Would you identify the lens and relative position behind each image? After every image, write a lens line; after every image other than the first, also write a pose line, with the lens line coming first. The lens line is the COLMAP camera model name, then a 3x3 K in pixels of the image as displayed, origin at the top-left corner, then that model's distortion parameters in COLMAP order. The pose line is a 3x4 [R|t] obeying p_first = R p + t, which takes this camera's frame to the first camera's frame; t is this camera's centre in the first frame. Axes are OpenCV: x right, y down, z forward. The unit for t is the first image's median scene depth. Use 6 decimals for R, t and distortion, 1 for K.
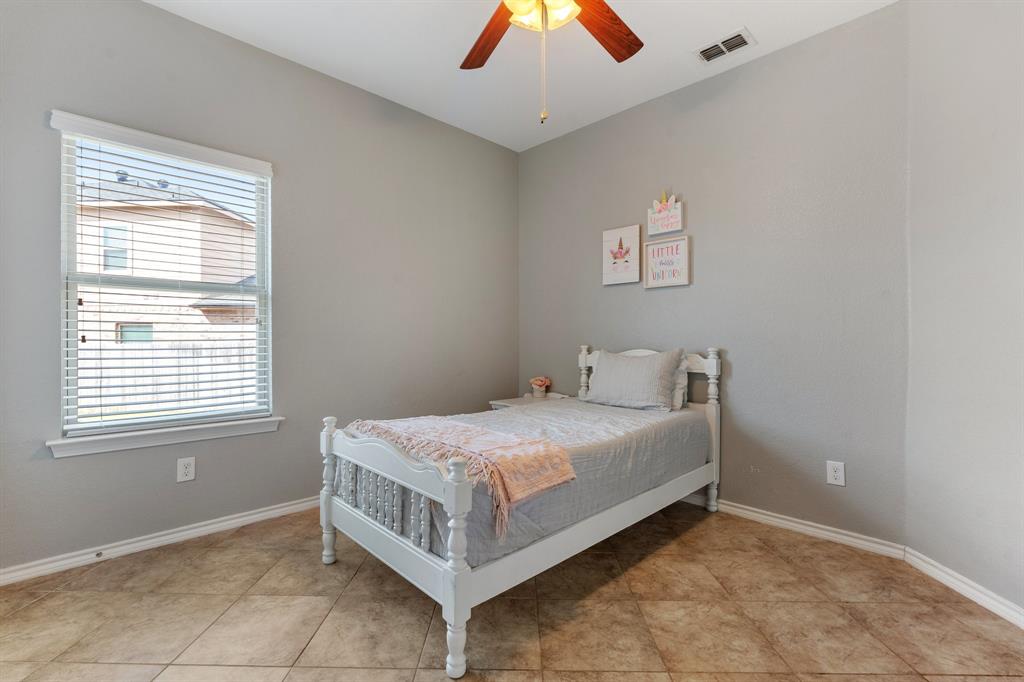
lens RADIAL K [[464.5, 0, 516.7], [0, 464.5, 338.5], [0, 0, 1]] dist [-0.006356, 0.002166]
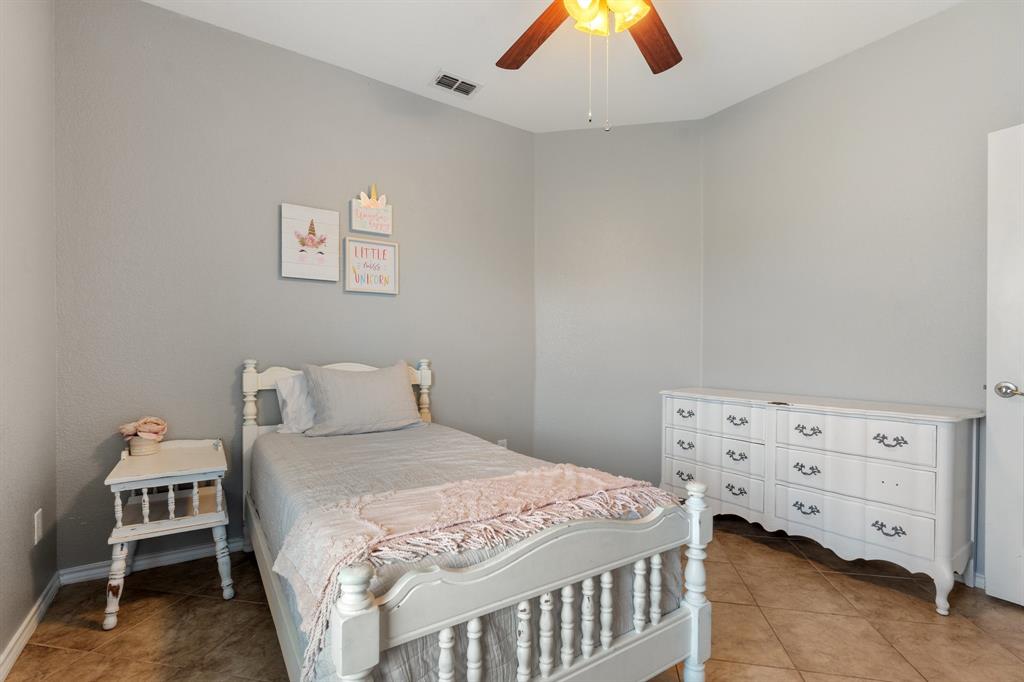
lens RADIAL K [[464.5, 0, 515.0], [0, 464.5, 350.5], [0, 0, 1]] dist [-0.006356, 0.002166]
pose [[0.182254, 0.000890, 0.983251, -0.500661], [-0.004346, 0.999991, -0.000100, -0.000145], [-0.983242, -0.004255, 0.182256, 0.545818]]
